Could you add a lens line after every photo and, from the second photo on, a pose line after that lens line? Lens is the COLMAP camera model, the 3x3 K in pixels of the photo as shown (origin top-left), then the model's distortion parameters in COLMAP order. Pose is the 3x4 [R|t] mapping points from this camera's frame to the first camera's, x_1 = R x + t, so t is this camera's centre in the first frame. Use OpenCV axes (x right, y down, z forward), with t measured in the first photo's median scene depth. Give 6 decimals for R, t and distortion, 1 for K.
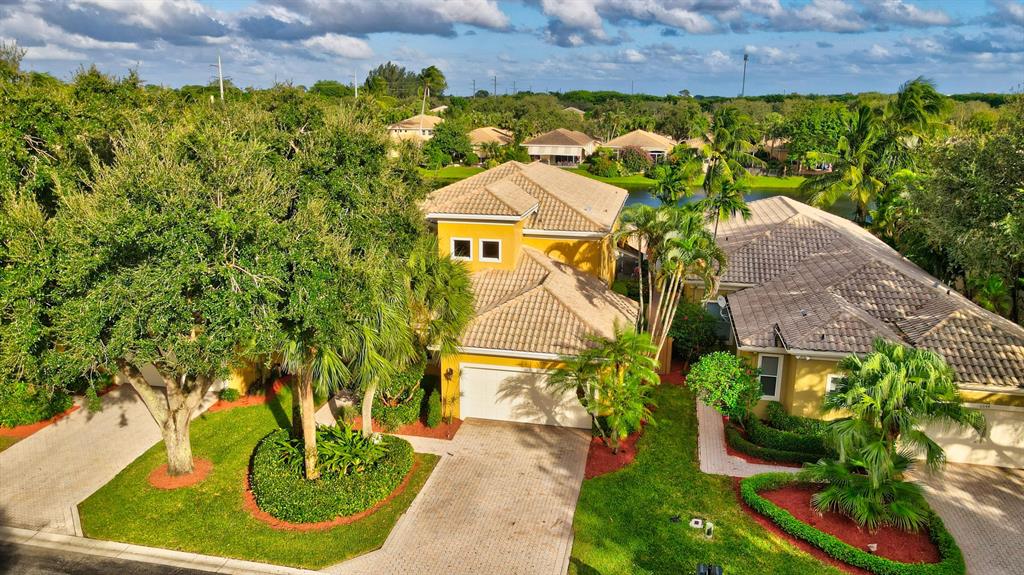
lens RADIAL K [[761.1, 0, 503.8], [0, 761.1, 288.1], [0, 0, 1]] dist [-0.012364, 0.037049]
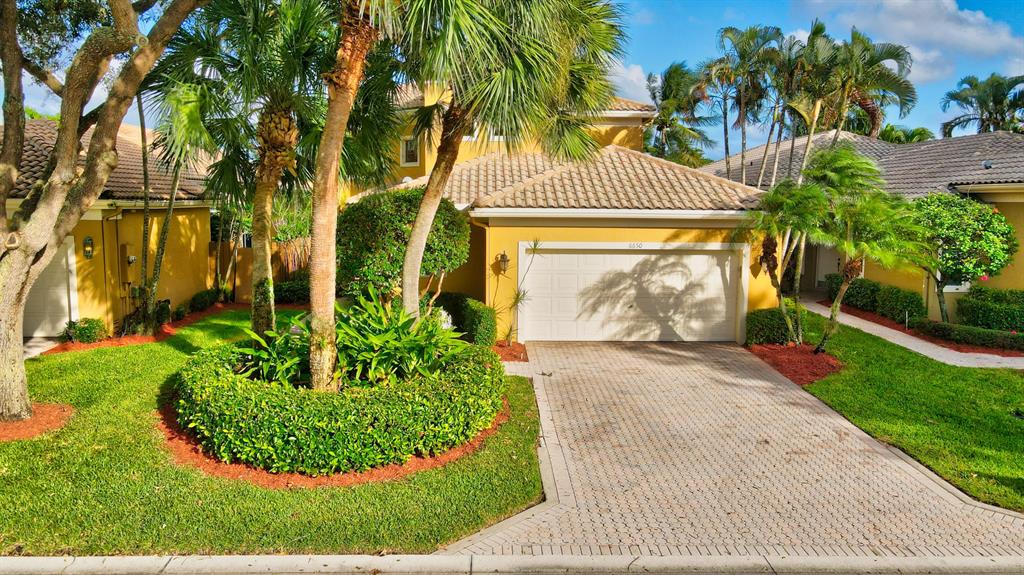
lens RADIAL K [[761.1, 0, 503.8], [0, 761.1, 288.1], [0, 0, 1]] dist [-0.012364, 0.037049]
pose [[0.970753, -0.022797, 0.238997, -0.229348], [0.053475, 0.991005, -0.122677, 0.221746], [-0.234050, 0.131869, 0.963240, 0.464566]]
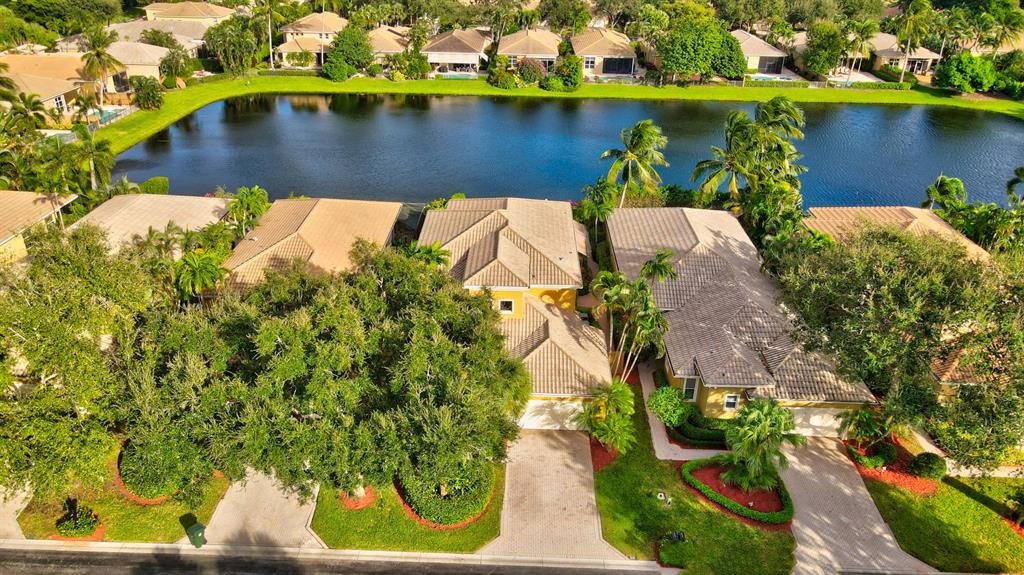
lens RADIAL K [[761.1, 0, 503.8], [0, 761.1, 288.1], [0, 0, 1]] dist [-0.012364, 0.037049]
pose [[0.983103, -0.071383, 0.168561, -0.336053], [0.033091, 0.974965, 0.219883, -0.510270], [-0.180036, -0.210589, 0.960853, -0.504313]]
